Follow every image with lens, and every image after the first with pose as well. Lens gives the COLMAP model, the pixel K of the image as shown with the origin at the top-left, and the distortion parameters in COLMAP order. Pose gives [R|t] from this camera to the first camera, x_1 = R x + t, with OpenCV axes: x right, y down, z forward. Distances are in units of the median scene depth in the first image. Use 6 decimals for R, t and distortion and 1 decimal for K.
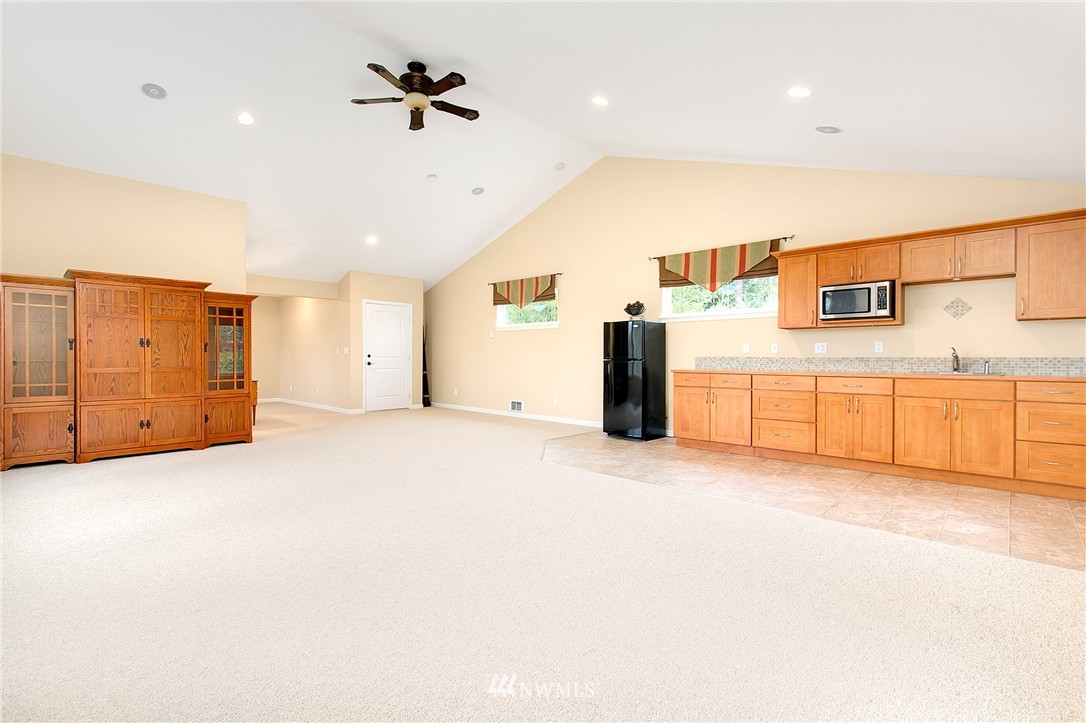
lens RADIAL K [[487.5, 0, 544.6], [0, 487.5, 361.1], [0, 0, 1]] dist [-0.000419, -0.000058]
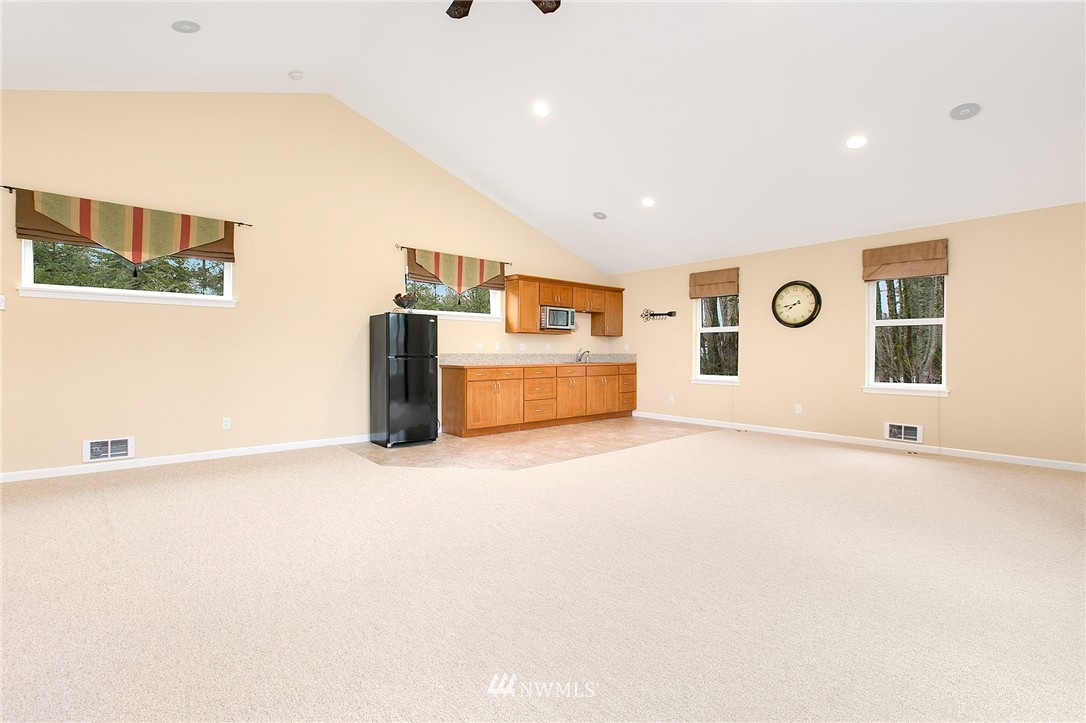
lens RADIAL K [[487.5, 0, 551.5], [0, 487.5, 352.1], [0, 0, 1]] dist [-0.000419, -0.000058]
pose [[0.104669, 0.004103, 0.994499, -0.846047], [0.007445, 0.999960, -0.004909, -0.005680], [-0.994479, 0.007918, 0.104634, 0.789378]]
